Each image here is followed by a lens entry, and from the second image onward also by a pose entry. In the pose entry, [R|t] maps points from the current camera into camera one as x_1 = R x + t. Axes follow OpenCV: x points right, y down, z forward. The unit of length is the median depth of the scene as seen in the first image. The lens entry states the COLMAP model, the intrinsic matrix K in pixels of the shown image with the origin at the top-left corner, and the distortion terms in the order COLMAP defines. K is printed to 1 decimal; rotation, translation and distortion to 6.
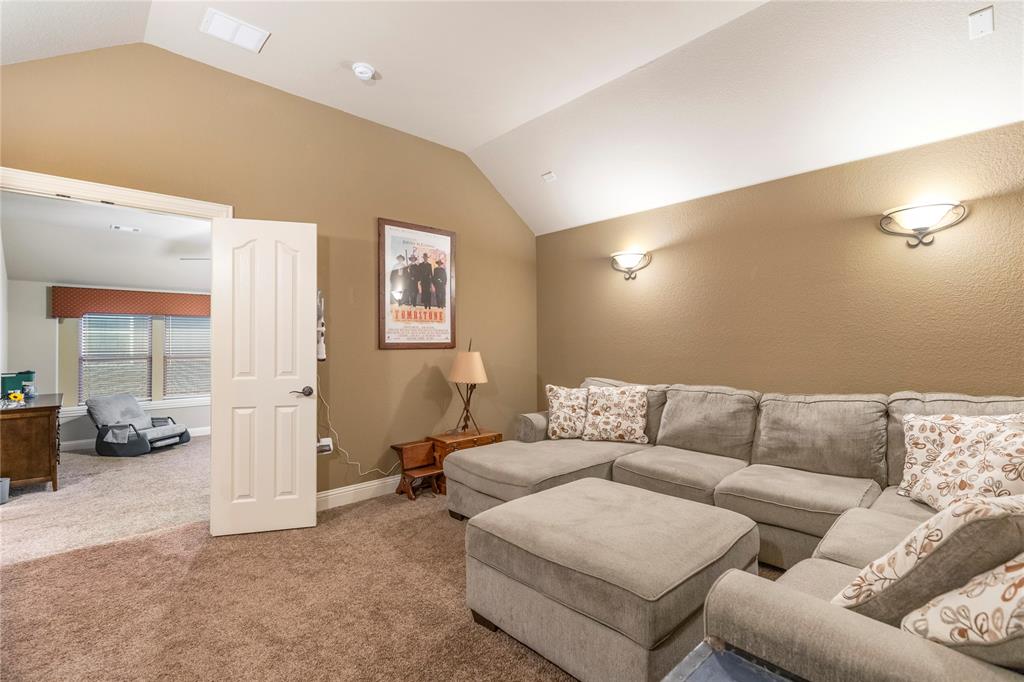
lens RADIAL K [[462.7, 0, 514.6], [0, 462.7, 342.8], [0, 0, 1]] dist [0.007490, -0.002451]
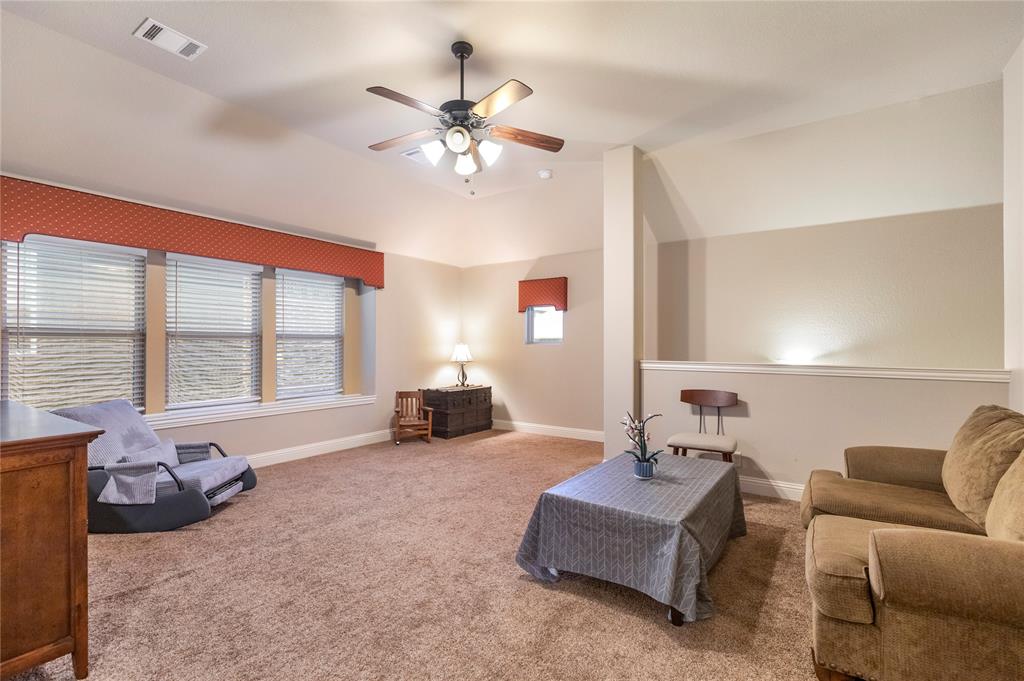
lens RADIAL K [[462.7, 0, 514.6], [0, 462.7, 343.4], [0, 0, 1]] dist [0.007490, -0.002451]
pose [[0.975683, 0.001295, 0.219180, -0.579640], [-0.000726, 0.999996, -0.002677, 0.053848], [-0.219183, 0.002453, 0.975681, 0.455335]]
